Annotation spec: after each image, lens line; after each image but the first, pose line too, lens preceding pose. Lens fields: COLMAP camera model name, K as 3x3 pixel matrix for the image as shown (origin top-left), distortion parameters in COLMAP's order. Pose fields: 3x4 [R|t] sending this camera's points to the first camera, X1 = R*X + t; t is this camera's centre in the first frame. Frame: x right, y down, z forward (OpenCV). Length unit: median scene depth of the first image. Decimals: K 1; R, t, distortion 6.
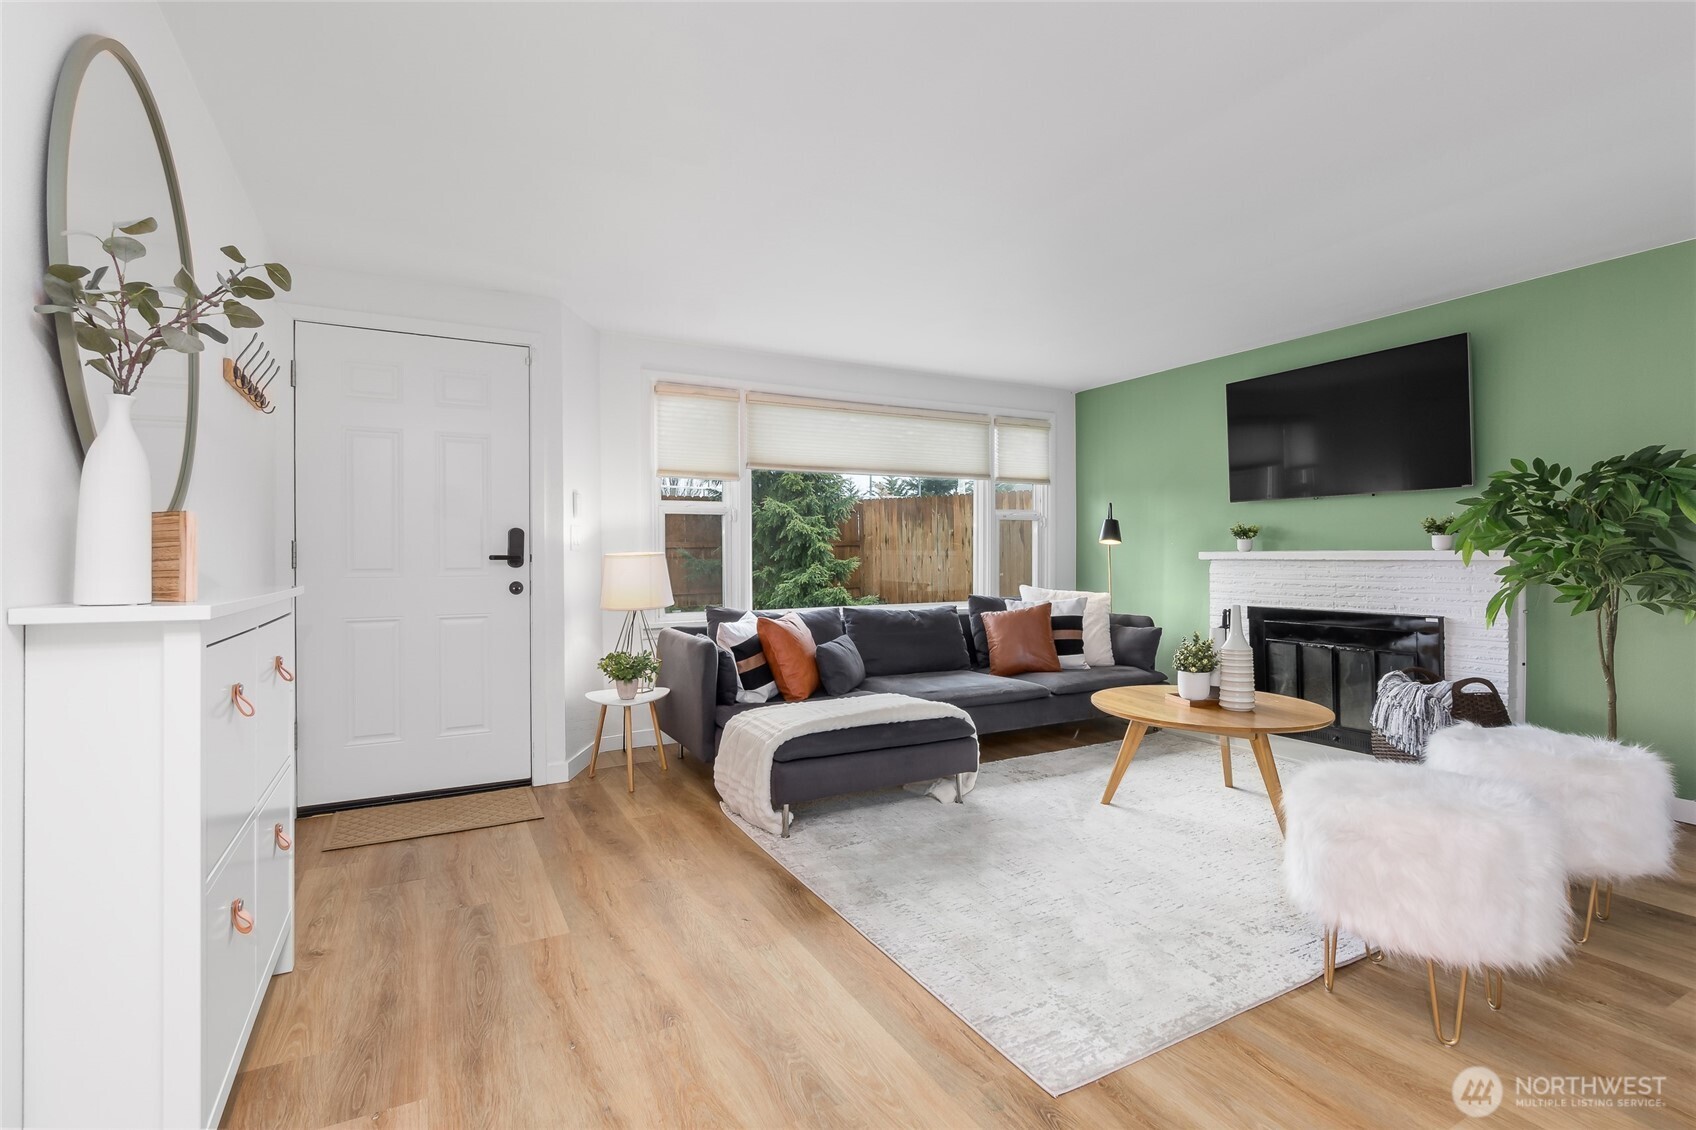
lens RADIAL K [[763.1, 0, 846.2], [0, 763.1, 558.8], [0, 0, 1]] dist [-0.010058, 0.002088]
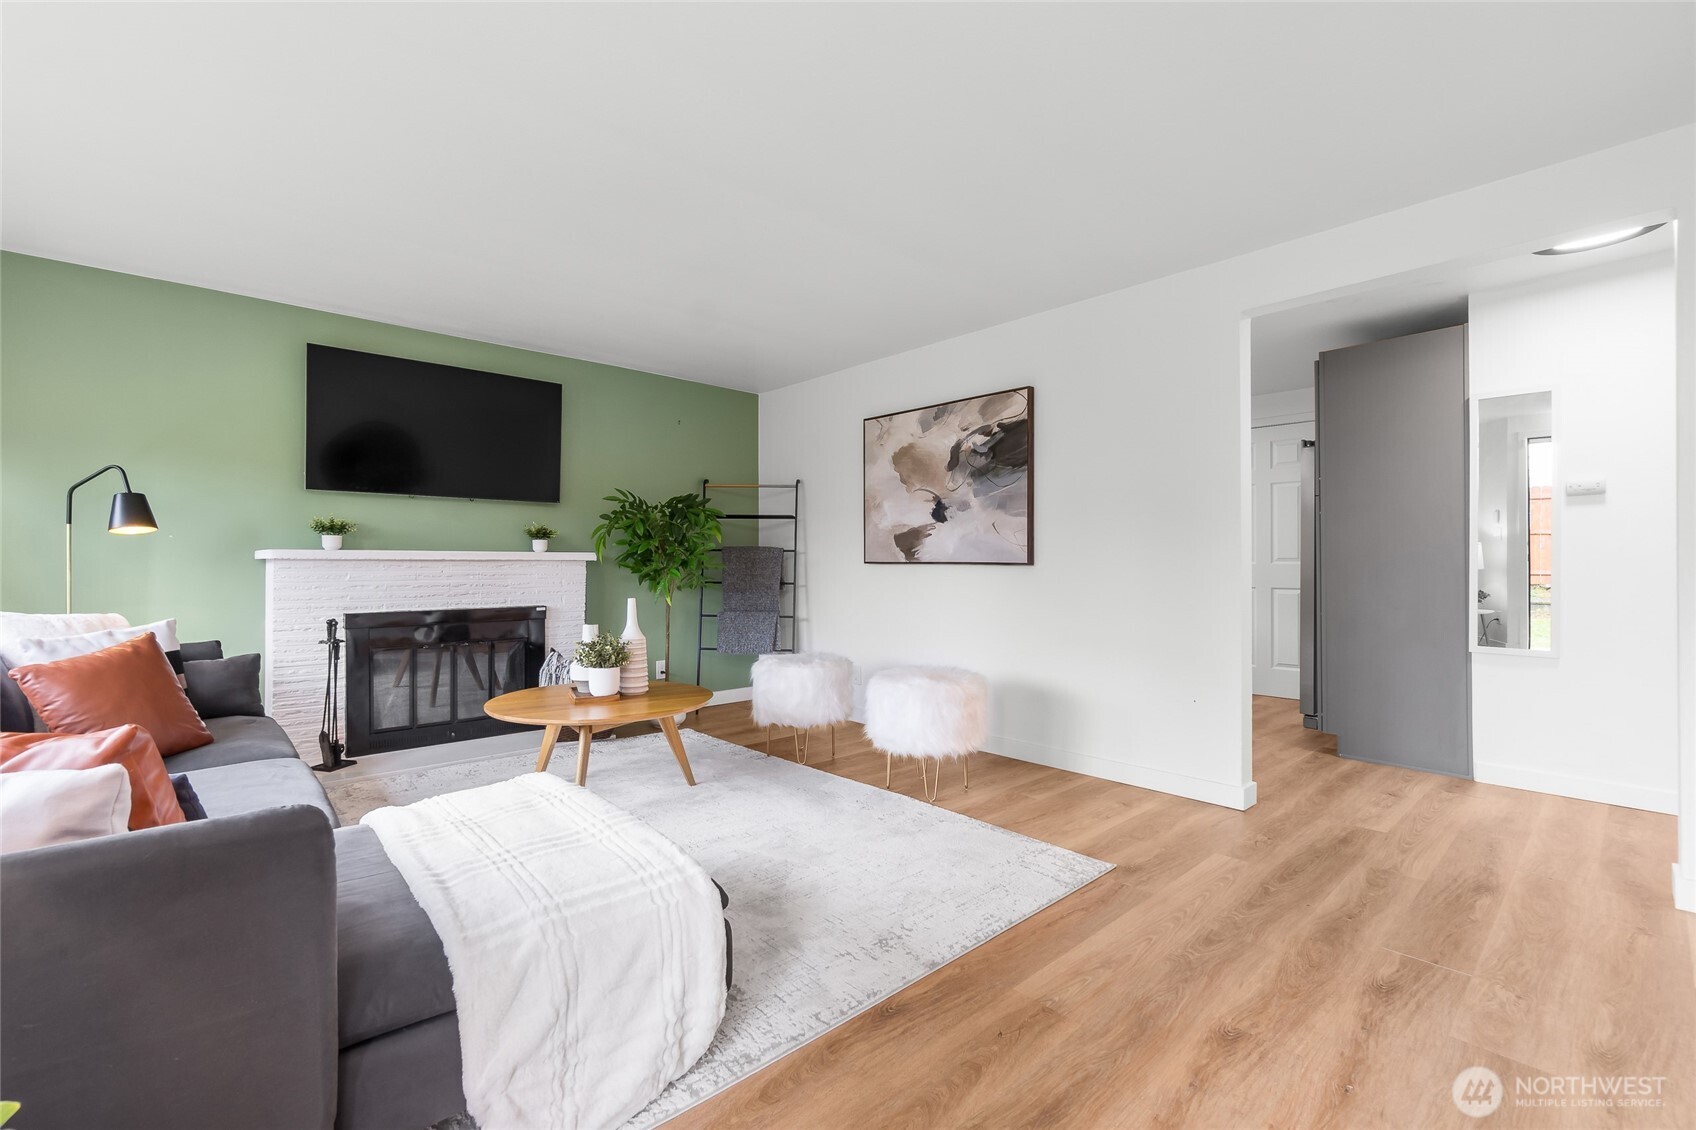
lens RADIAL K [[747.0, 0, 819.1], [0, 747.0, 559.9], [0, 0, 1]] dist [-0.000921, -0.001223]
pose [[-0.222499, 0.010080, 0.974881, -0.561816], [0.006637, 0.999939, -0.008824, 0.017536], [-0.974910, 0.004507, -0.222553, 0.937142]]
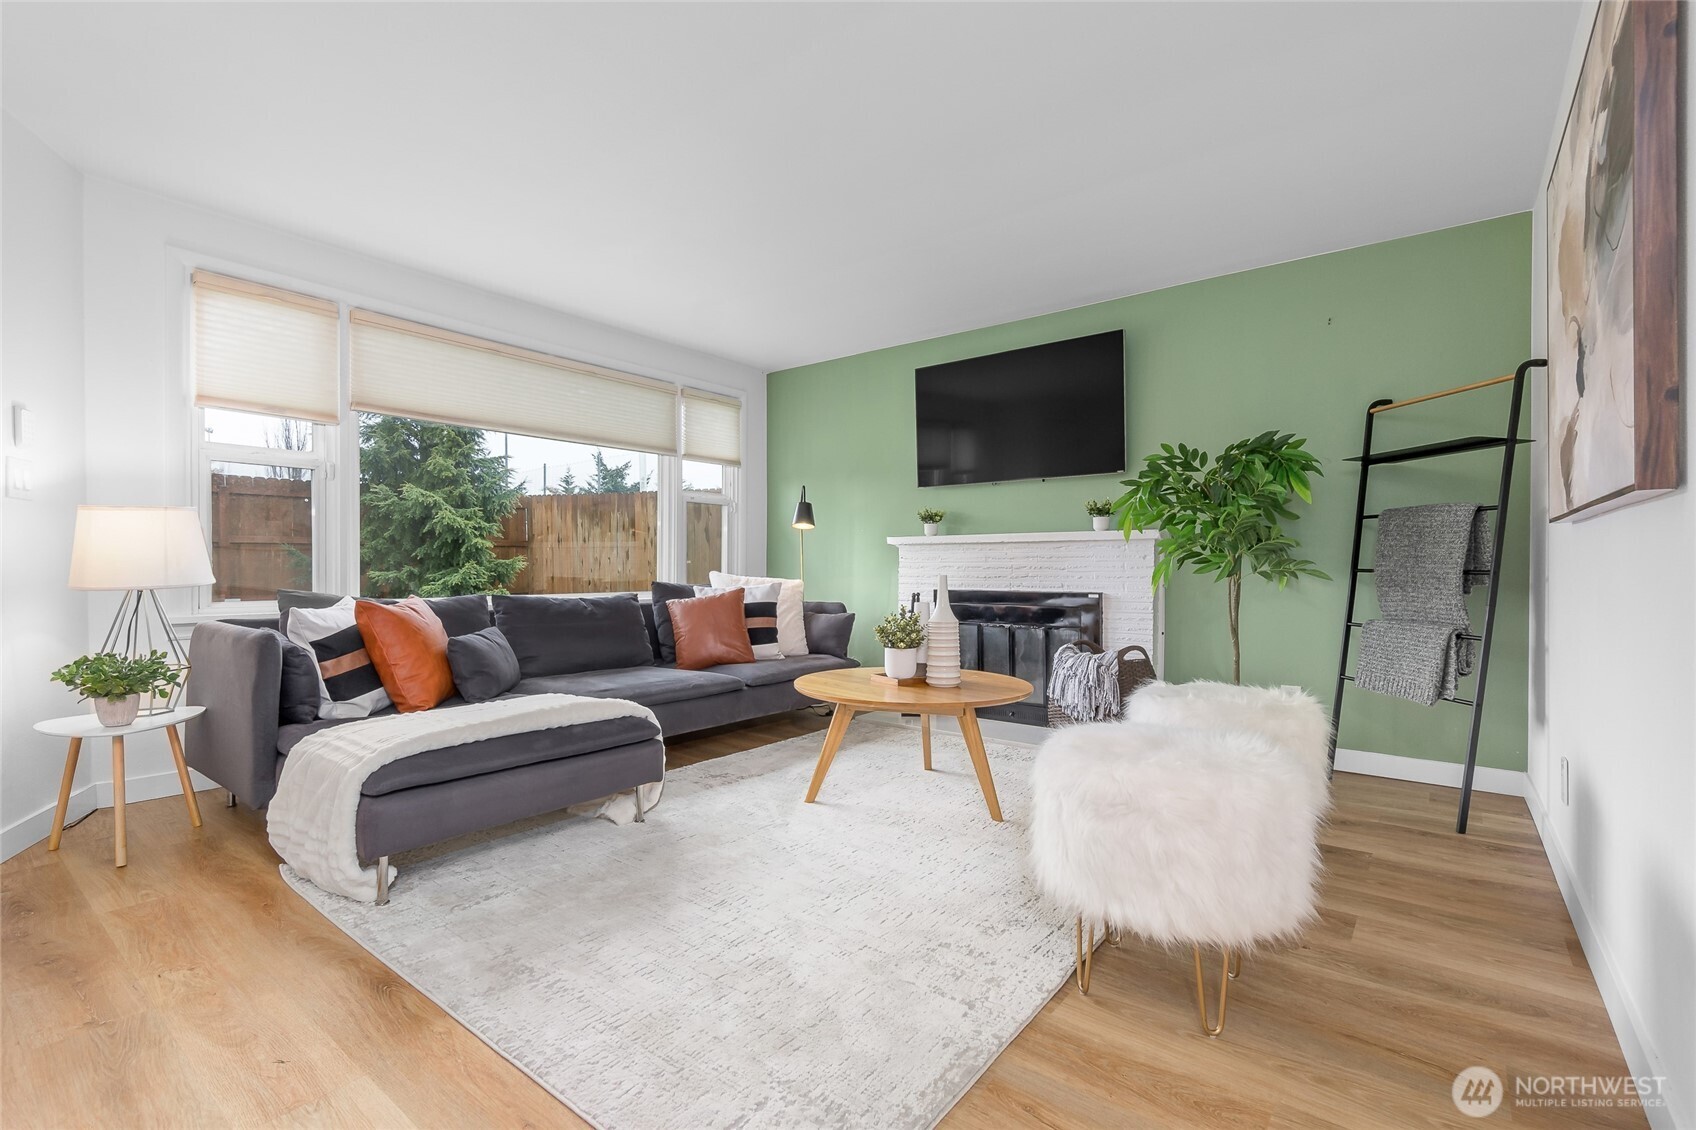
lens RADIAL K [[747.0, 0, 839.2], [0, 747.0, 580.2], [0, 0, 1]] dist [-0.000921, -0.001223]
pose [[0.918337, 0.001404, 0.395797, 0.029428], [-0.005563, 0.999941, 0.009361, 0.057345], [-0.395760, -0.010798, 0.918290, 0.198350]]
